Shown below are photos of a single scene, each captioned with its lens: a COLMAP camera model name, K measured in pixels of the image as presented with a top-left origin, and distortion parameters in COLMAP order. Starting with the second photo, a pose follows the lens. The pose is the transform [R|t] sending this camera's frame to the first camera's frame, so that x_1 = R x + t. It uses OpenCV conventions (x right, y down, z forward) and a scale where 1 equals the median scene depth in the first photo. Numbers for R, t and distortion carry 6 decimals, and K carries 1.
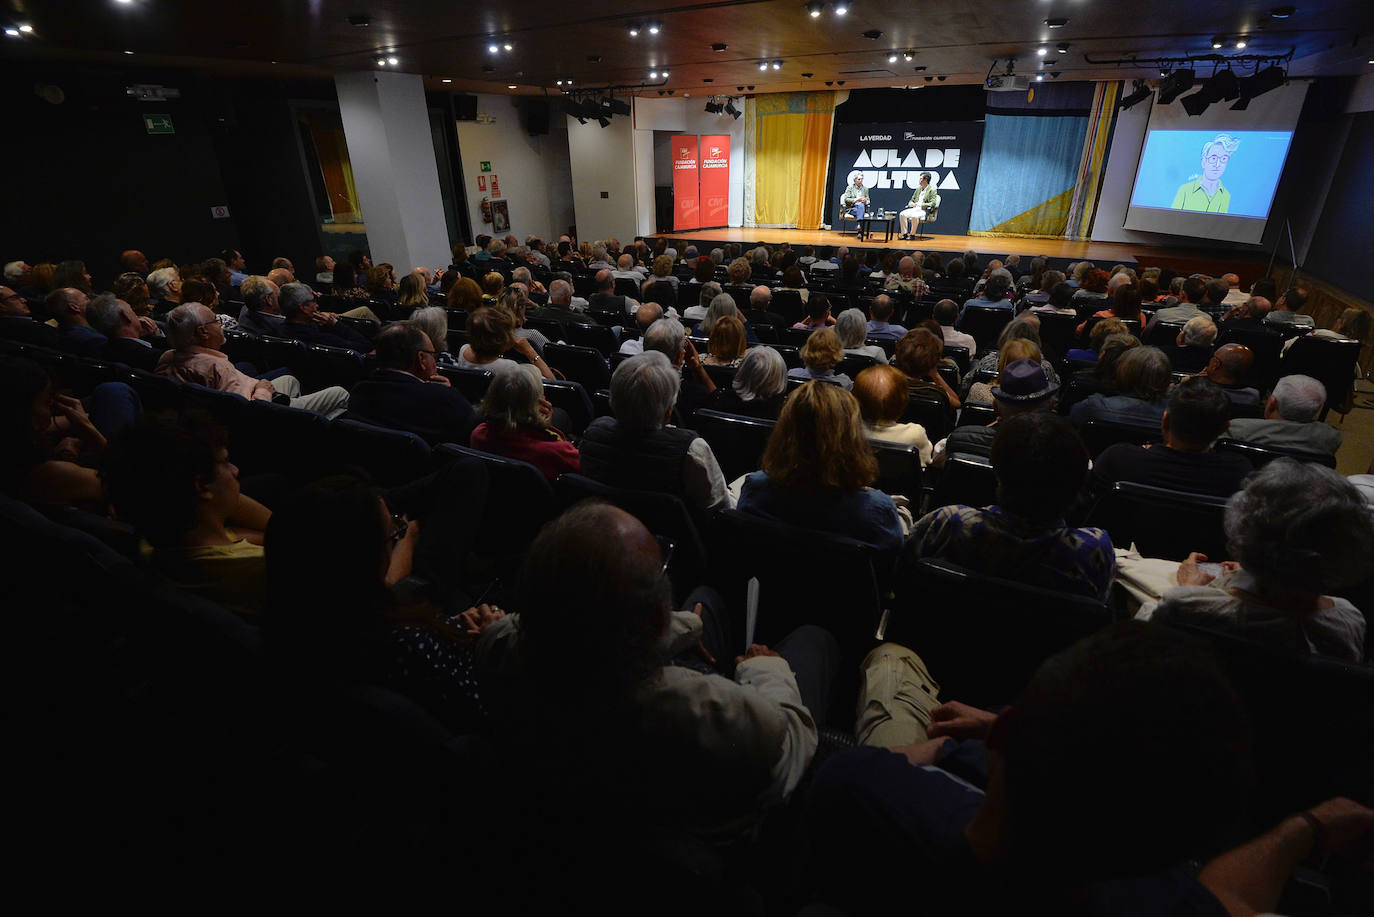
lens RADIAL K [[634.3, 0, 679.2], [0, 634.3, 454.7], [0, 0, 1]] dist [-0.031818, -0.003847]
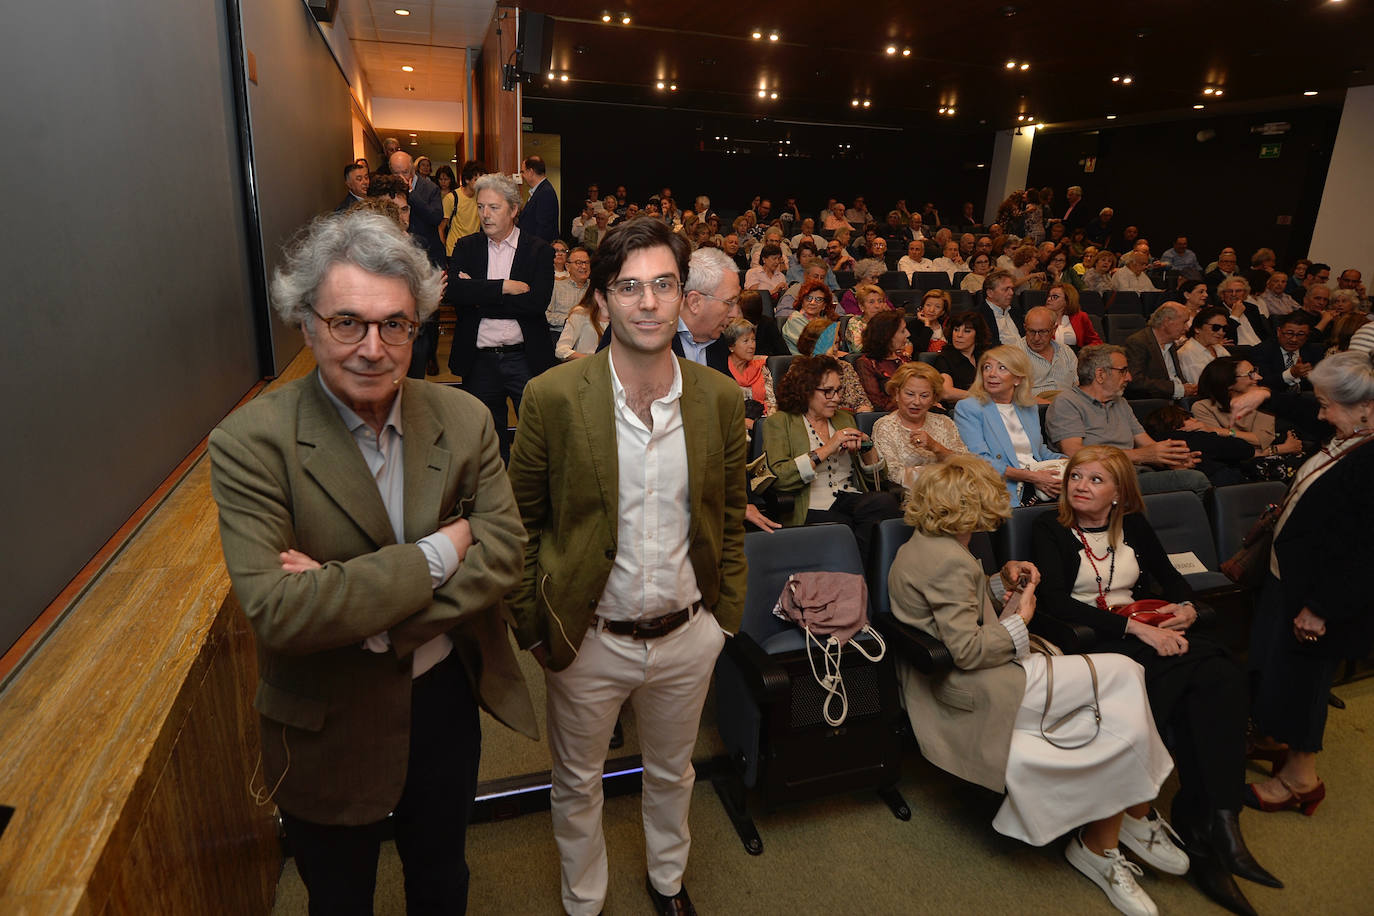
lens RADIAL K [[719.7, 0, 677.9], [0, 719.7, 453.7], [0, 0, 1]] dist [-0.021070, -0.003419]
pose [[-0.680215, 0.232822, -0.695055, 0.689100], [-0.329065, 0.750309, 0.573370, -0.278063], [0.654999, 0.618733, -0.433758, 0.680270]]
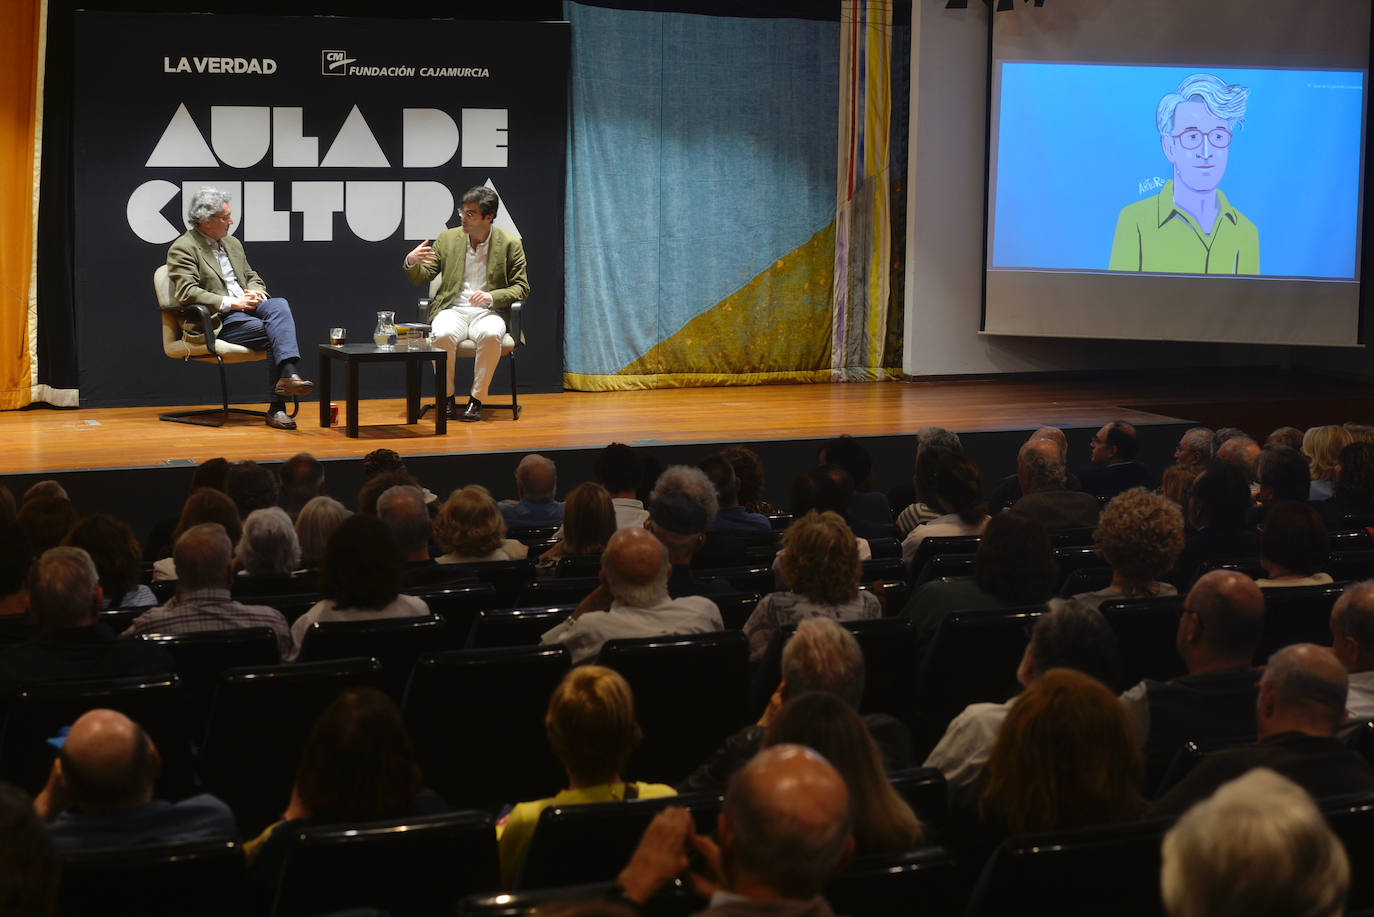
lens RADIAL K [[2755.5, 0, 662.6], [0, 2755.5, 484.5], [0, 0, 1]] dist [-0.012694, 0.000000]
pose [[0.633571, -0.080957, 0.769438, -0.481611], [0.314573, 0.935550, -0.160591, -0.097035], [-0.706846, 0.343790, 0.618204, 0.216197]]
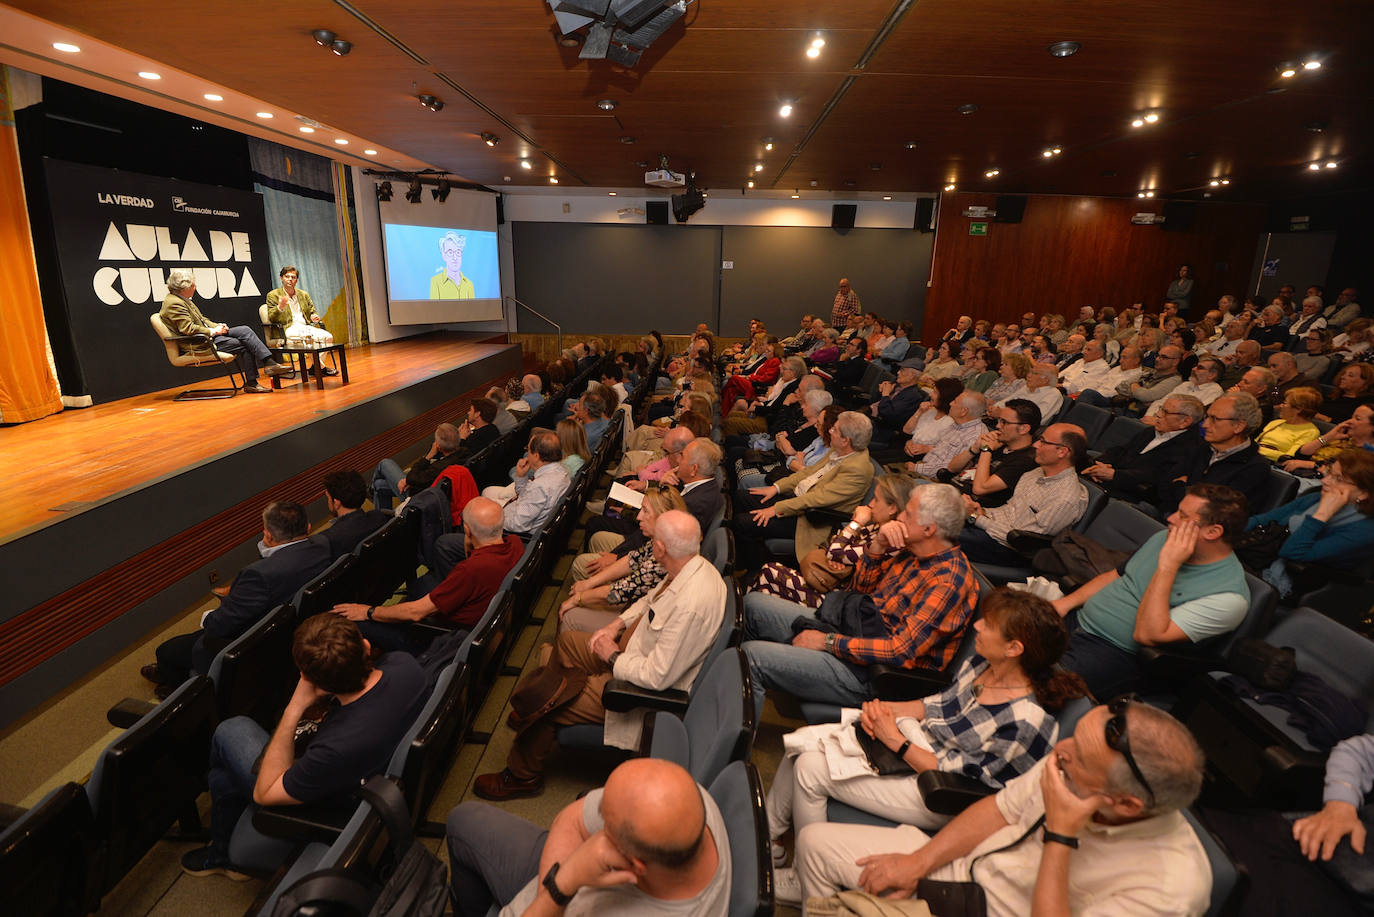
lens RADIAL K [[638.5, 0, 690.6], [0, 638.5, 461.3], [0, 0, 1]] dist [-0.039812, -0.000435]
pose [[-0.422890, -0.243952, 0.872726, -0.314990], [0.386960, 0.822243, 0.417347, -0.378828], [-0.819406, 0.514202, -0.253319, 0.884370]]
